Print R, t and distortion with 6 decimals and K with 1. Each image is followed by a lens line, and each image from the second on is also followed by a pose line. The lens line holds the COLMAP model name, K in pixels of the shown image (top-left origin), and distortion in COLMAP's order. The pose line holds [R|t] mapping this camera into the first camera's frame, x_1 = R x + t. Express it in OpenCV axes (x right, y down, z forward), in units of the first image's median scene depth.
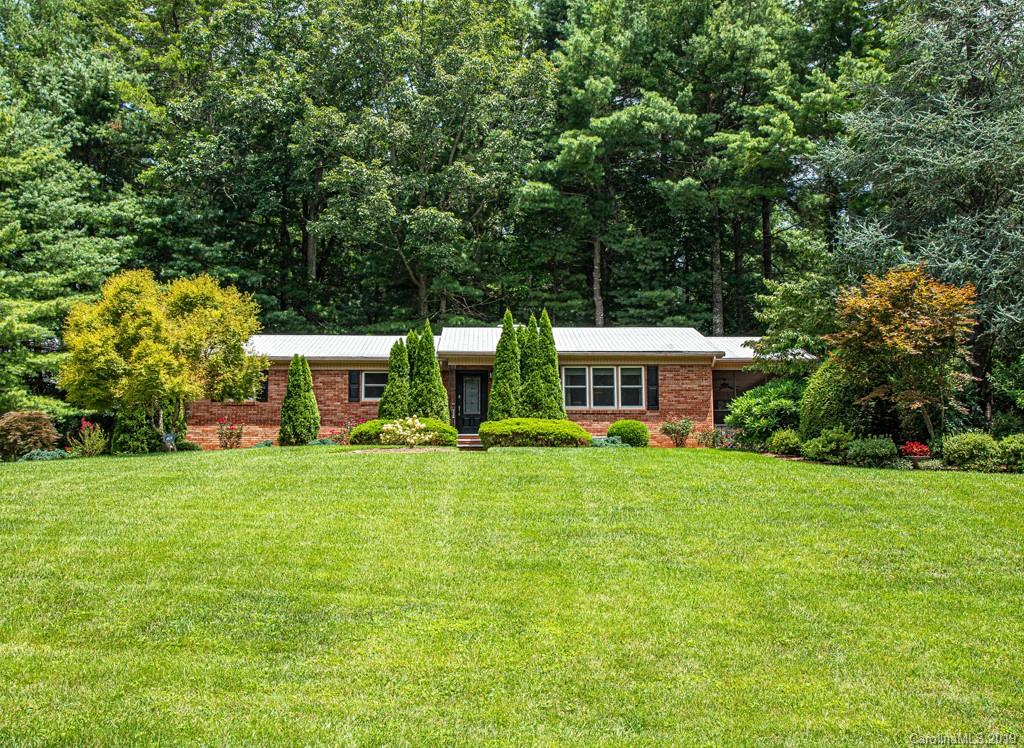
lens RADIAL K [[1095.4, 0, 512.0], [0, 1095.4, 374.0], [0, 0, 1]] dist [0.008469, 0.010144]
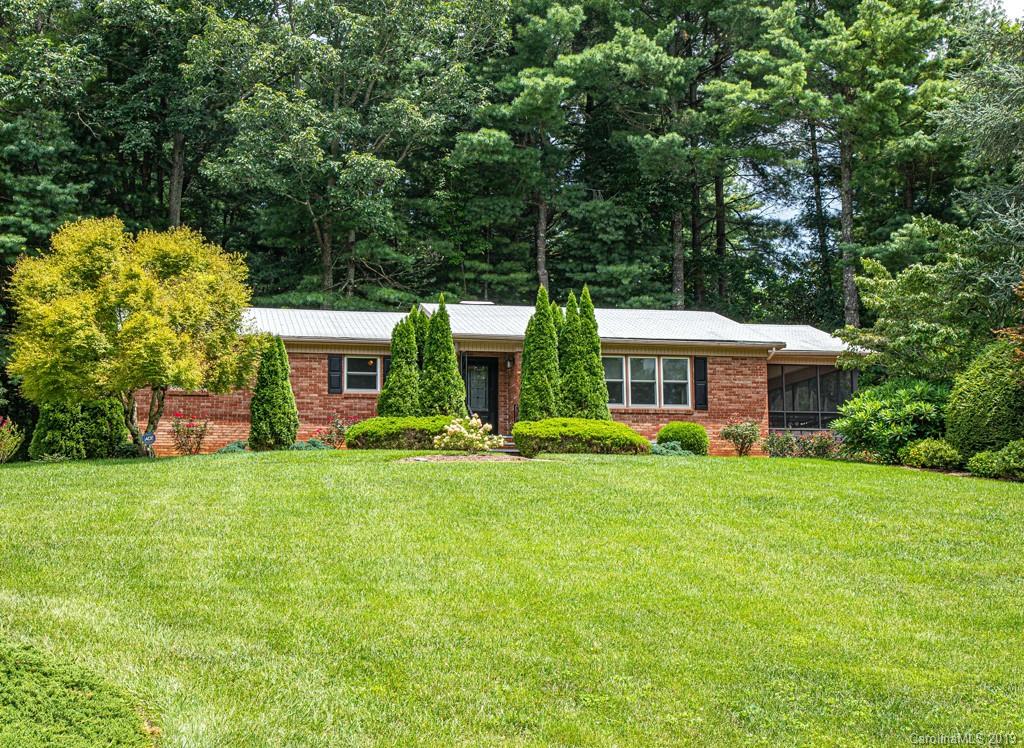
lens RADIAL K [[1290.9, 0, 512.0], [0, 1290.9, 374.0], [0, 0, 1]] dist [0.074852, 0.012021]
pose [[0.986954, 0.020586, 0.159678, -0.166821], [-0.022636, 0.999683, 0.011032, -0.002212], [-0.159400, -0.014502, 0.987108, 0.045694]]
